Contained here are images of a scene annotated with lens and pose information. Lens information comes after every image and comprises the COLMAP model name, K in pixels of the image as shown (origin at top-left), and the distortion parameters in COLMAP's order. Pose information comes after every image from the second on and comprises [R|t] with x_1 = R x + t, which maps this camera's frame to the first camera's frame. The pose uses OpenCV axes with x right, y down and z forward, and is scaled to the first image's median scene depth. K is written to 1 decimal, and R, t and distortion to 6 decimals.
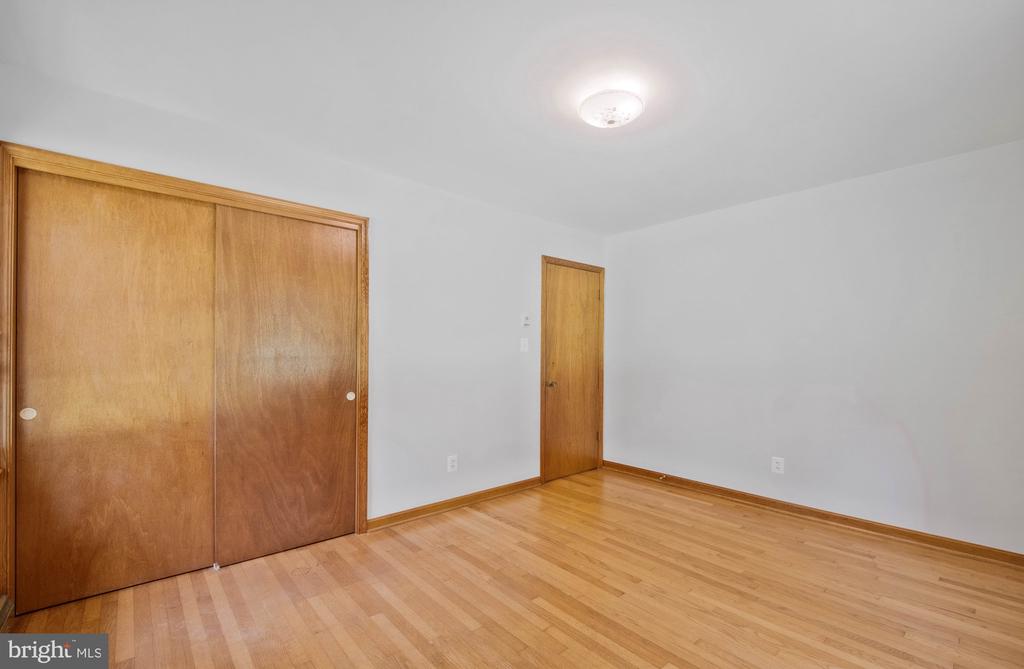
lens RADIAL K [[443.3, 0, 536.3], [0, 443.3, 351.2], [0, 0, 1]] dist [-0.012973, -0.000197]
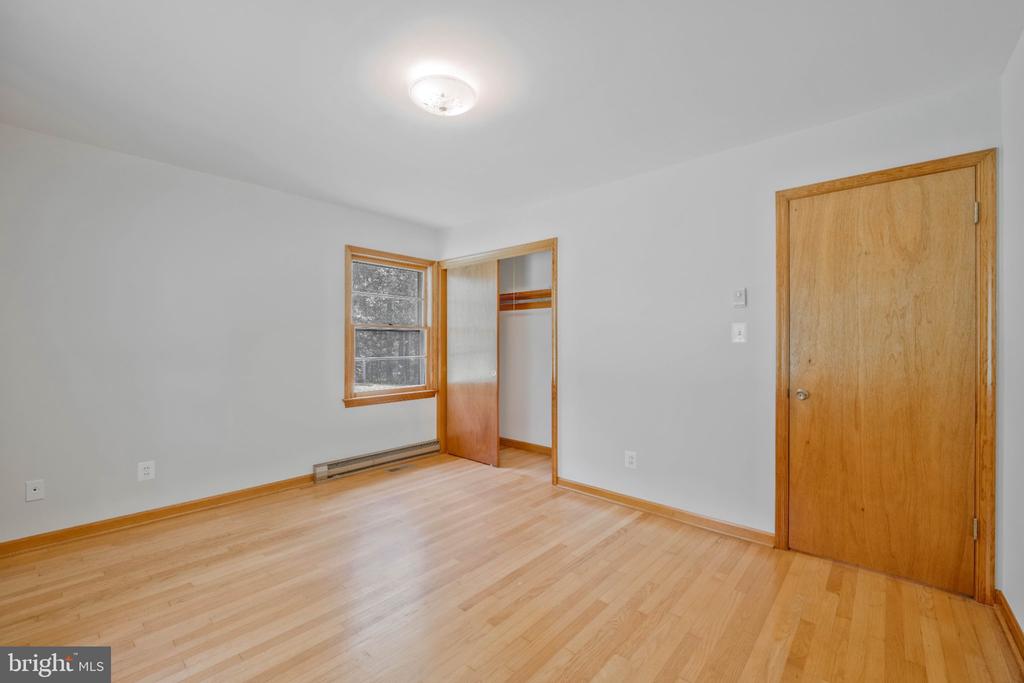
lens RADIAL K [[419.2, 0, 509.7], [0, 419.2, 344.8], [0, 0, 1]] dist [-0.003434, -0.000268]
pose [[0.091061, 0.000677, -0.995845, 0.753738], [0.007441, 0.999971, 0.001360, 0.001621], [0.995818, -0.007534, 0.091053, 0.719175]]
